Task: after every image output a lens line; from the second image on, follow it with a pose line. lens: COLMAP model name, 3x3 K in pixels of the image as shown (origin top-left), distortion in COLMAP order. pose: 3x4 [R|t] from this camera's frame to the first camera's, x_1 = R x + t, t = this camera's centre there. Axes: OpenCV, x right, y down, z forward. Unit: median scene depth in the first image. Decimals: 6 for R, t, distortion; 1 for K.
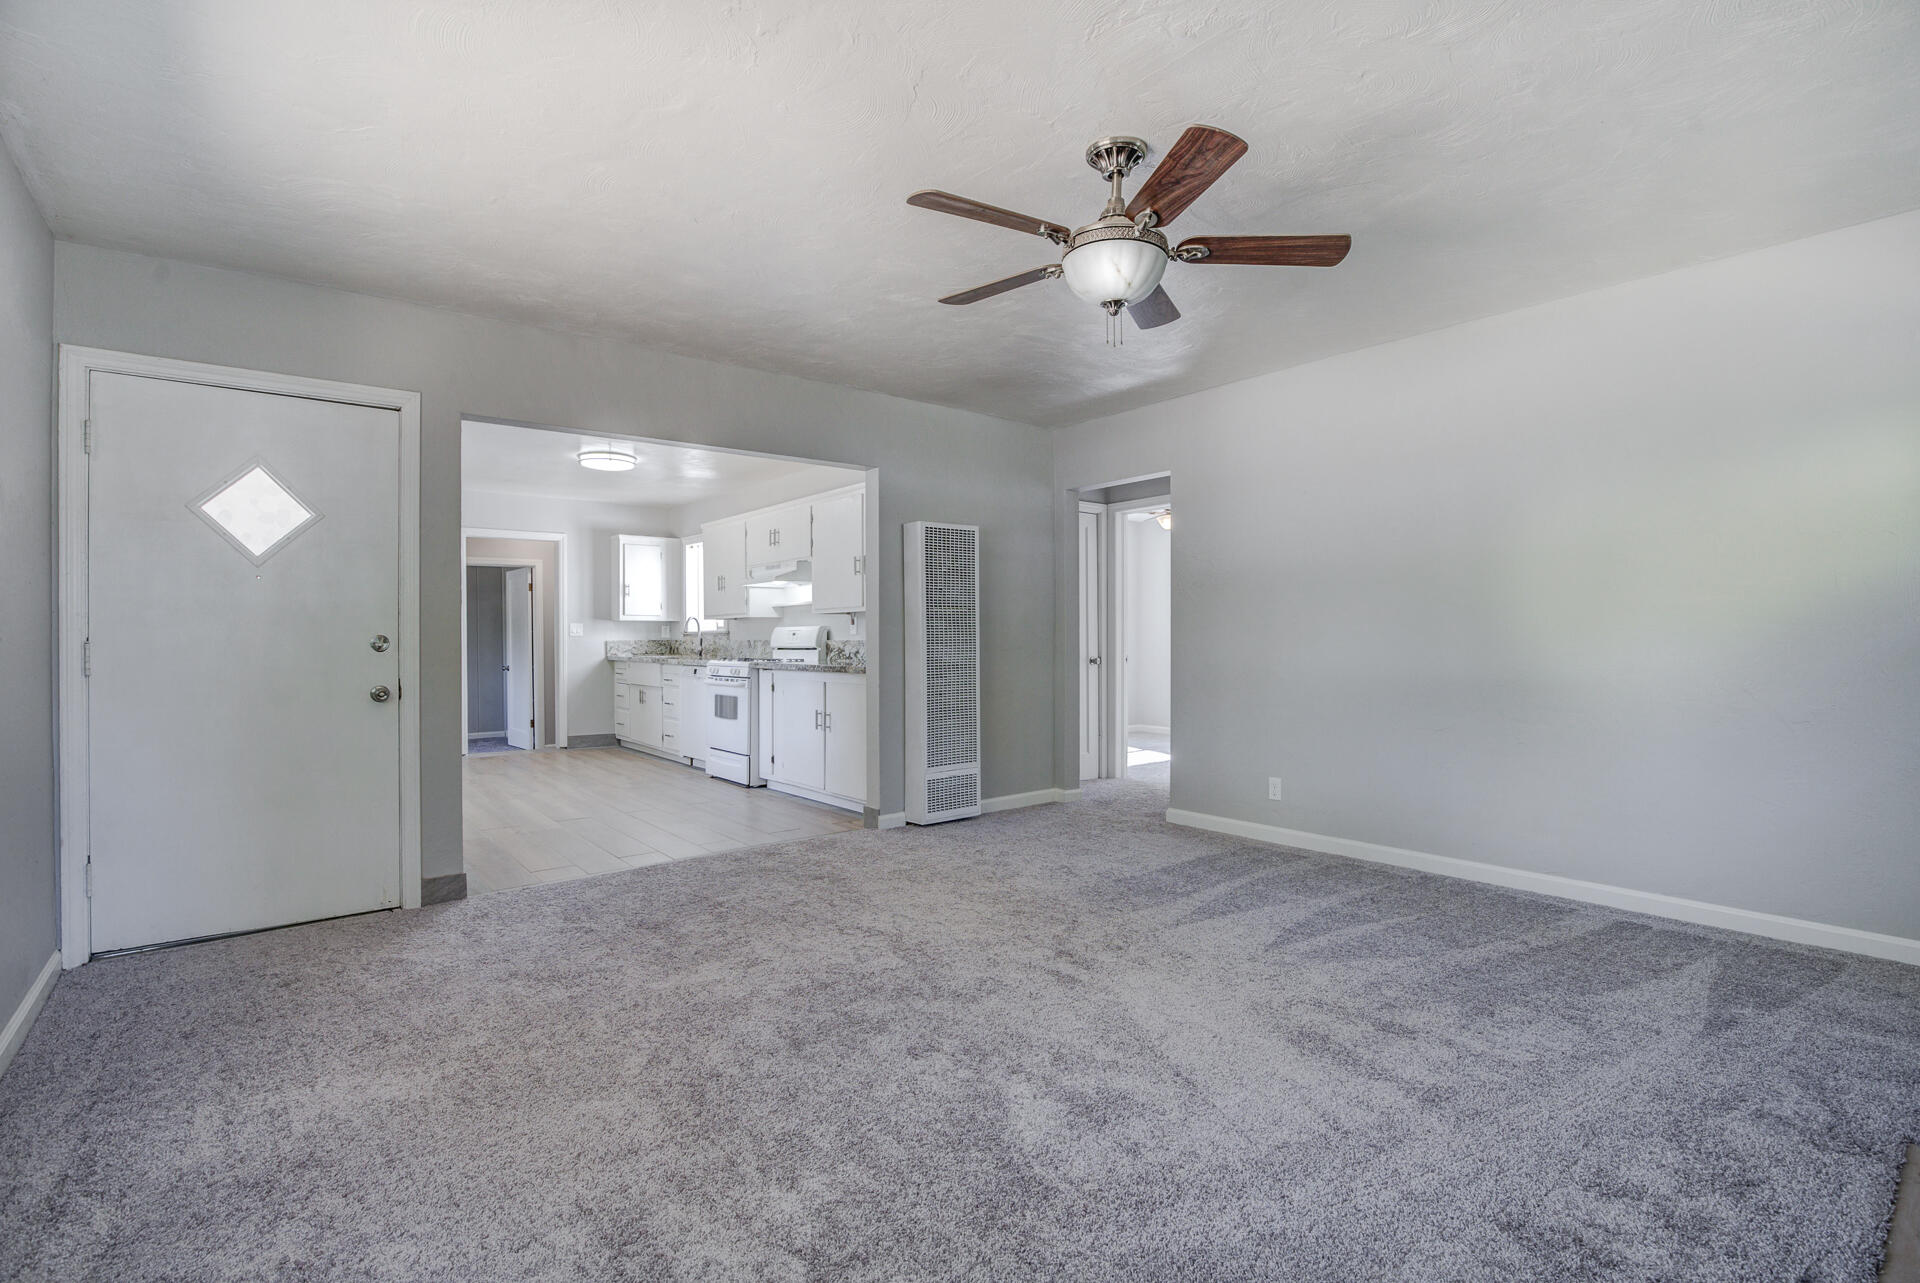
lens RADIAL K [[889.9, 0, 971.3], [0, 889.9, 646.9], [0, 0, 1]] dist [-0.034044, 0.005901]
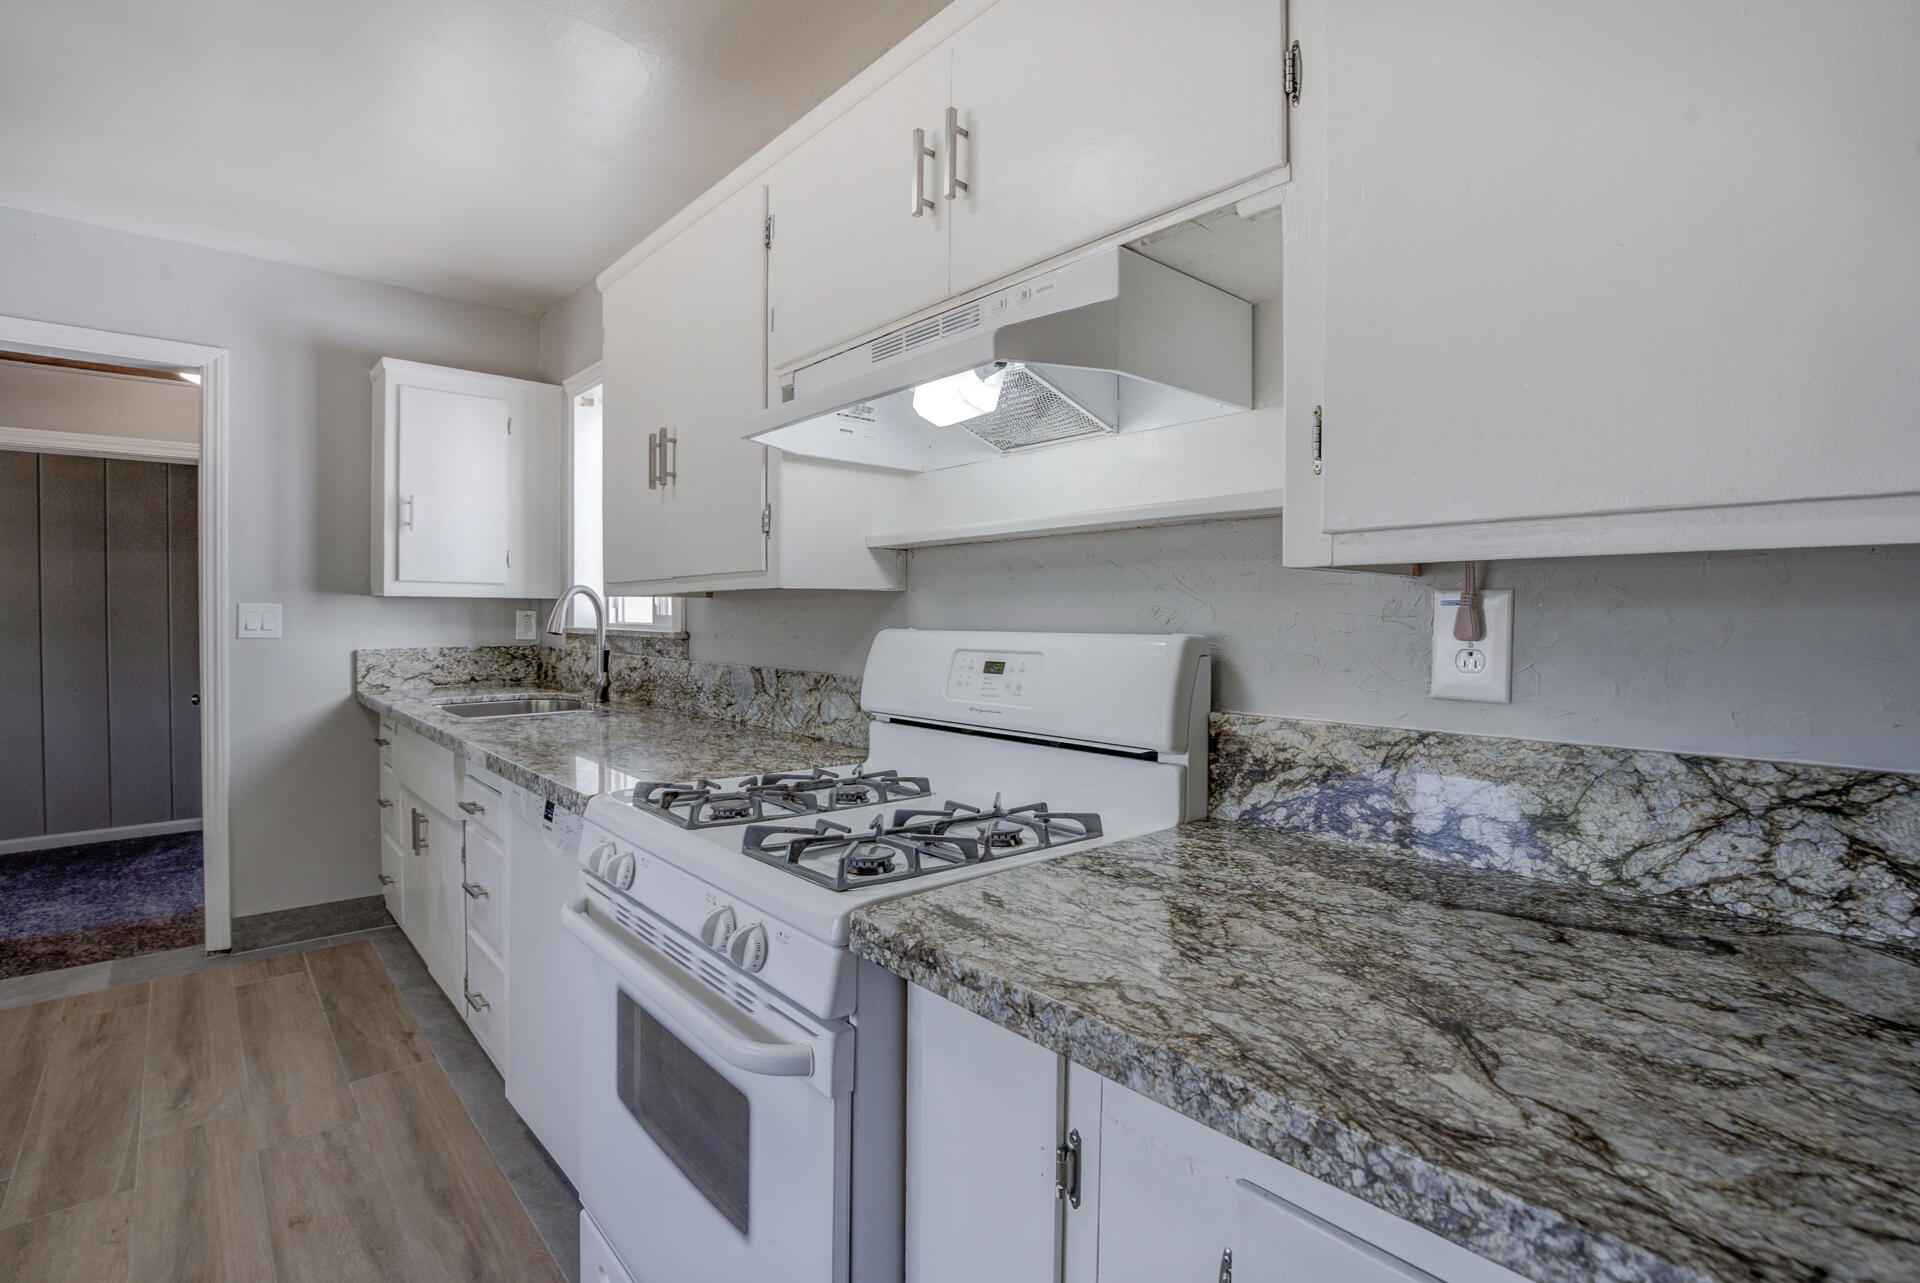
lens RADIAL K [[889.9, 0, 964.8], [0, 889.9, 635.3], [0, 0, 1]] dist [-0.034044, 0.005901]
pose [[0.999171, 0.008165, 0.039878, -0.187958], [-0.008627, 0.999897, 0.011443, -0.021506], [-0.039781, -0.011777, 0.999139, 0.682824]]
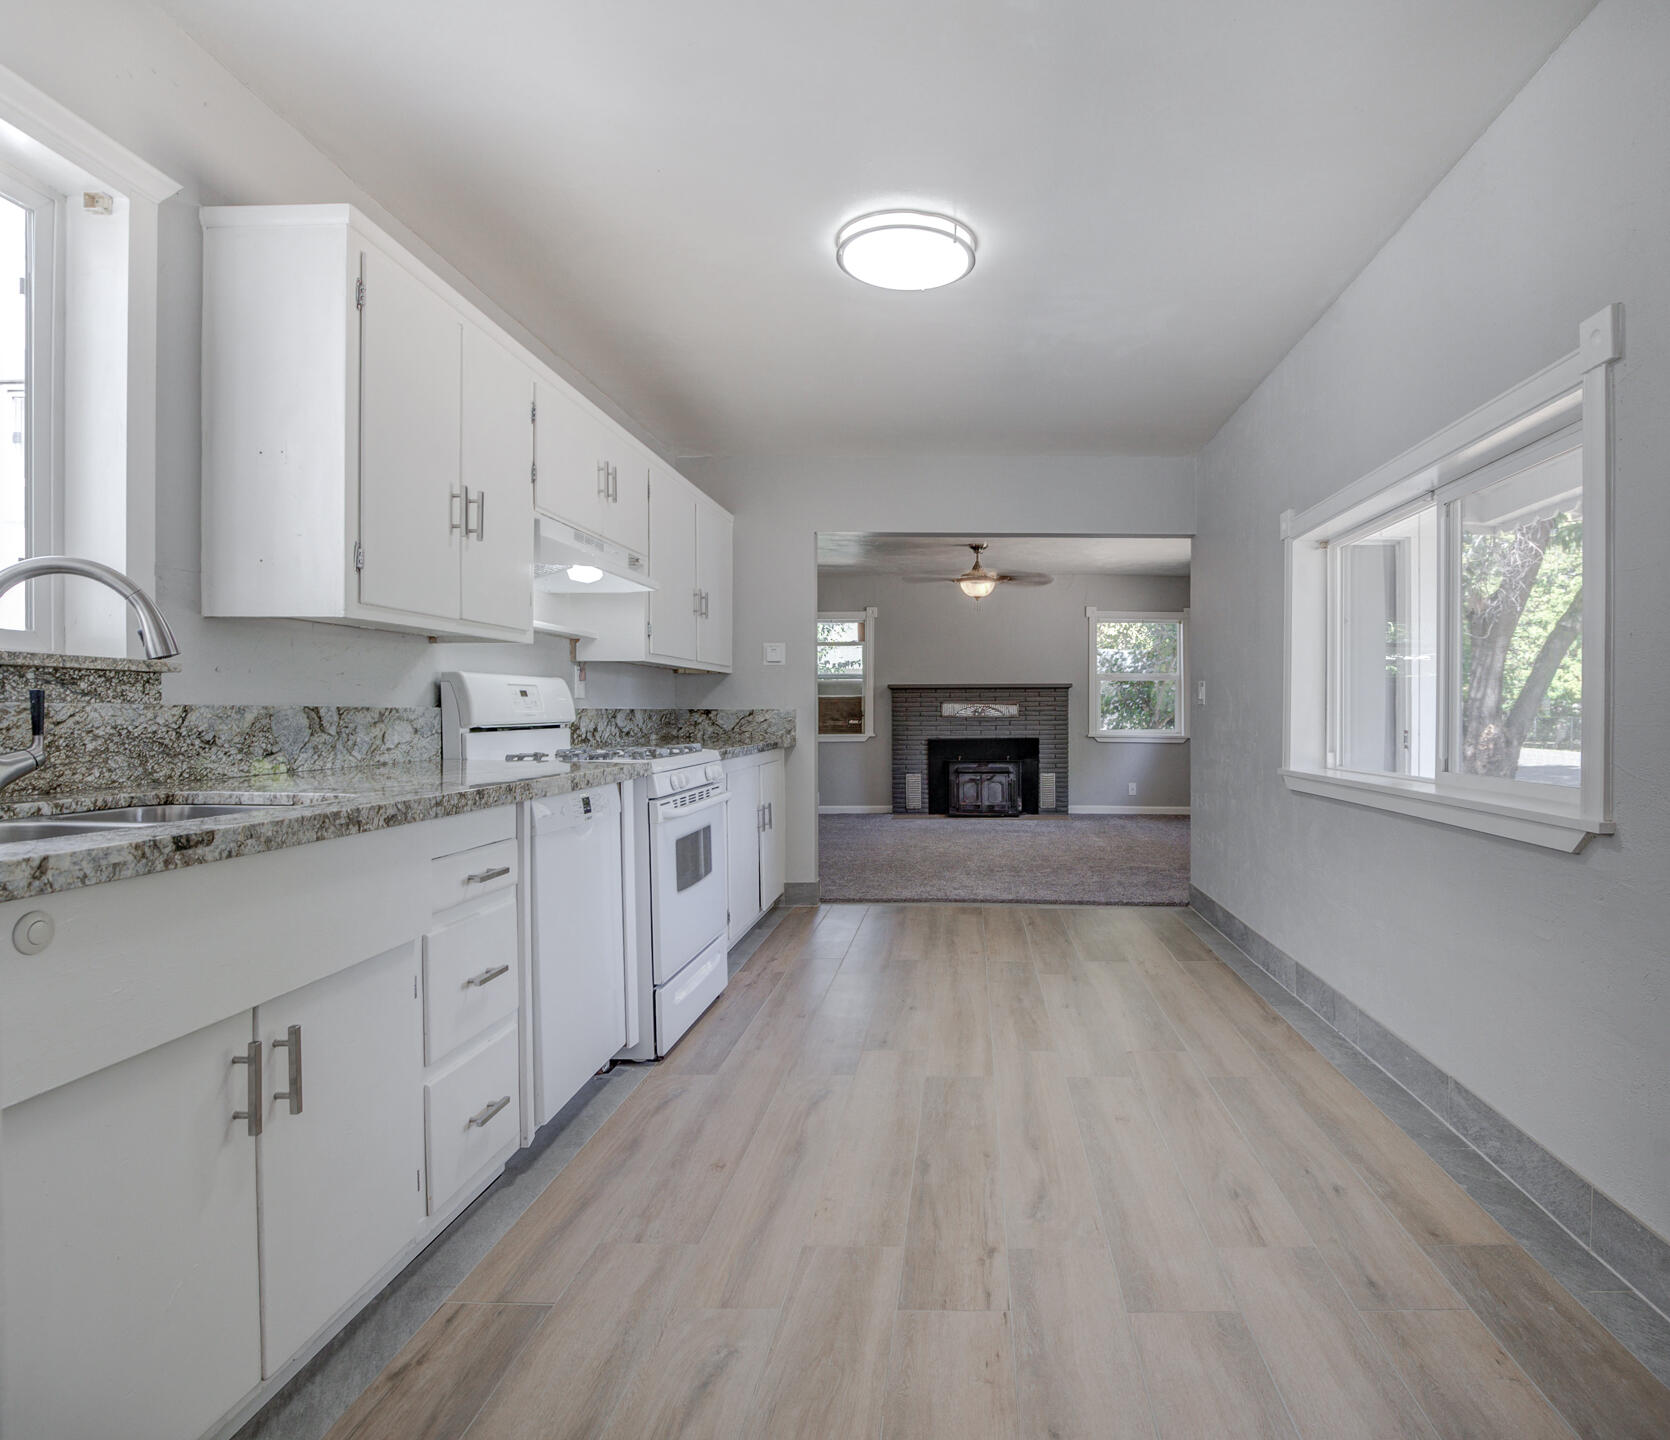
lens RADIAL K [[991.2, 0, 956.6], [0, 991.2, 726.3], [0, 0, 1]] dist [-0.032768, 0.000304]
pose [[-0.761833, -0.006396, 0.647742, -0.576606], [0.008919, 0.999753, 0.020363, -0.005576], [-0.647713, 0.021290, -0.761587, 1.067877]]
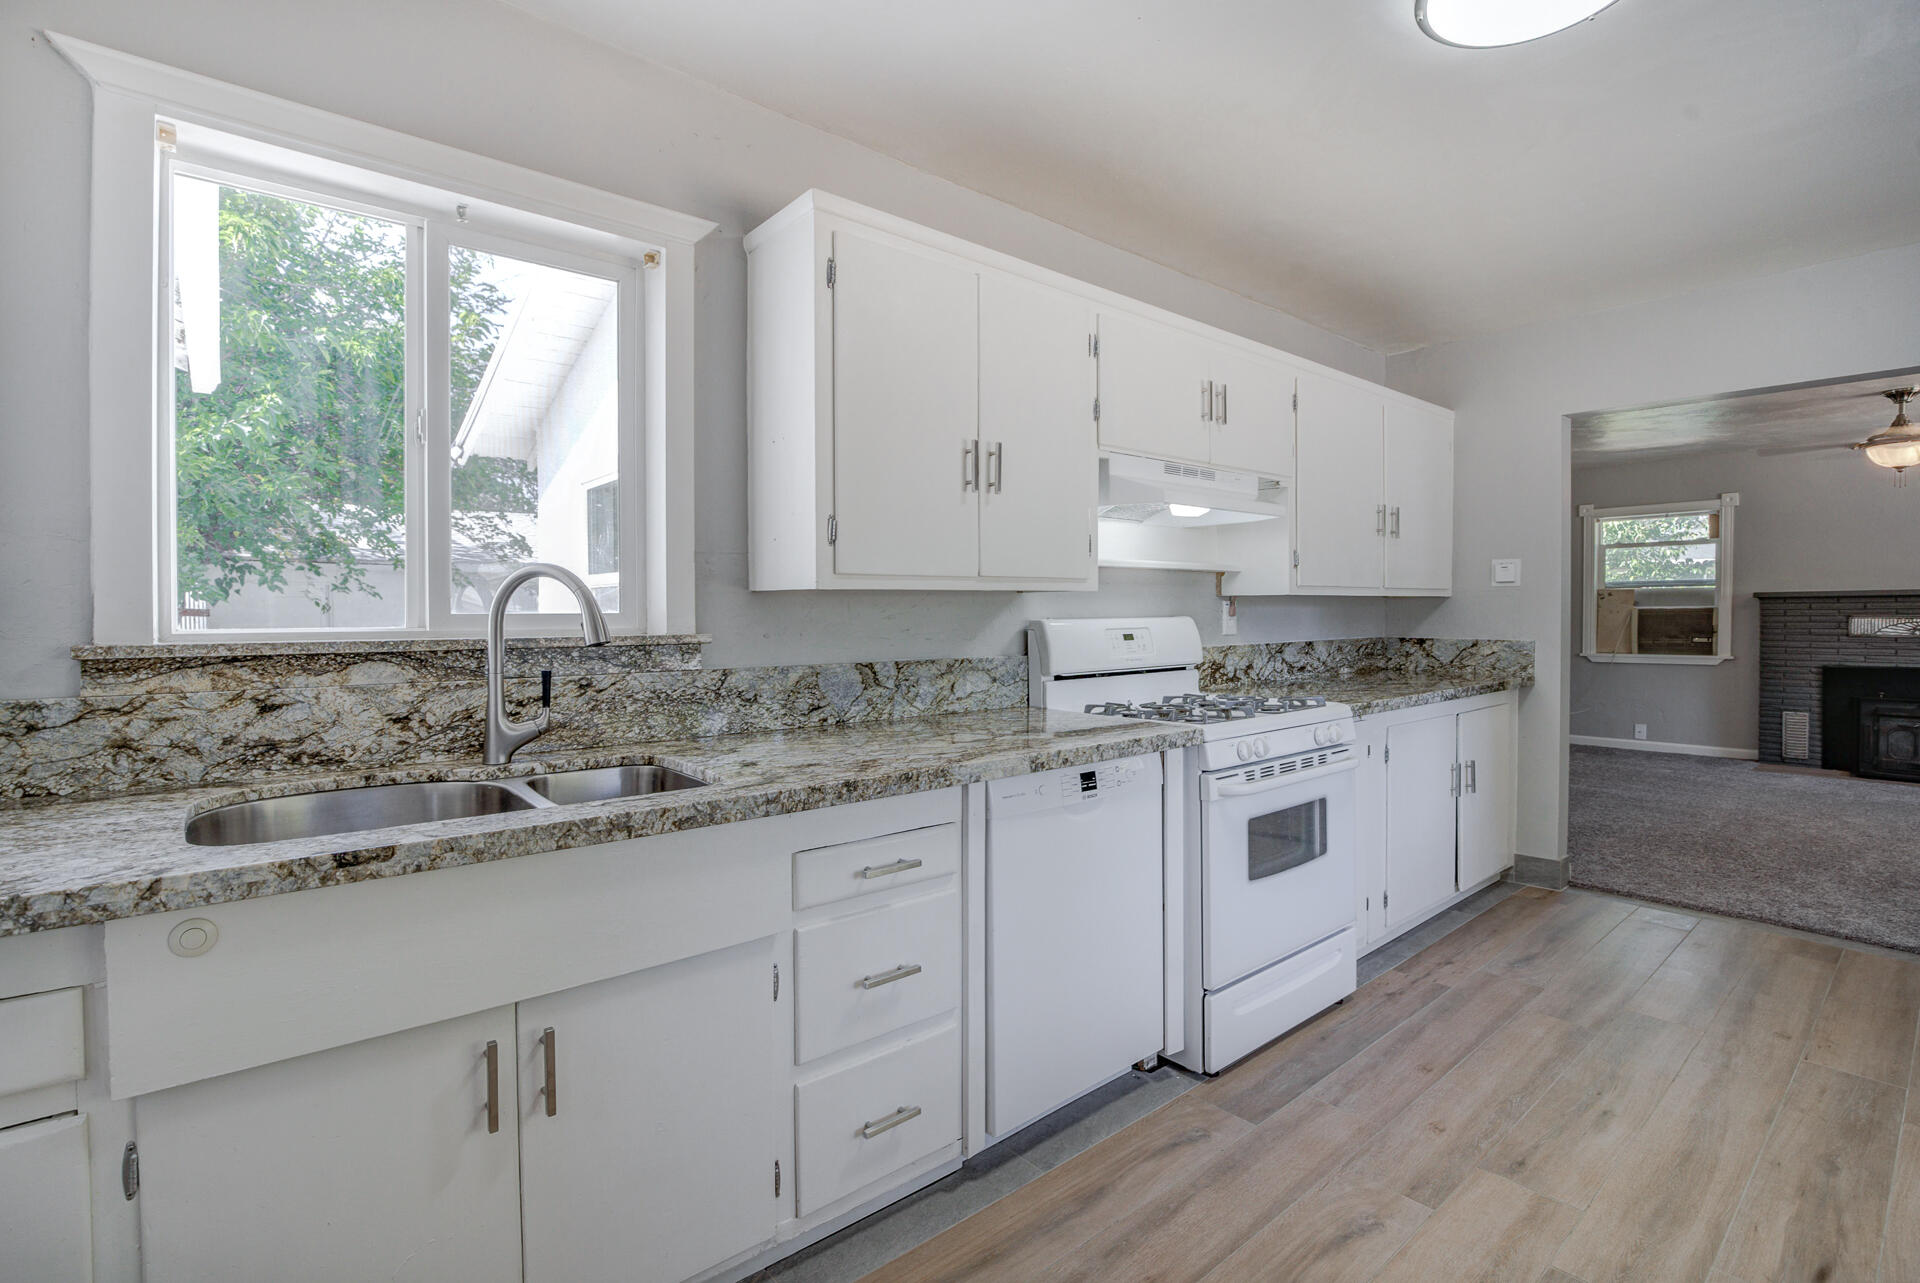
lens RADIAL K [[889.9, 0, 970.4], [0, 889.9, 629.7], [0, 0, 1]] dist [-0.034044, 0.005901]
pose [[-0.011667, -0.016552, 0.999795, -0.531848], [0.014442, 0.999756, 0.016720, -0.022437], [-0.999828, 0.014634, -0.011425, 0.940007]]
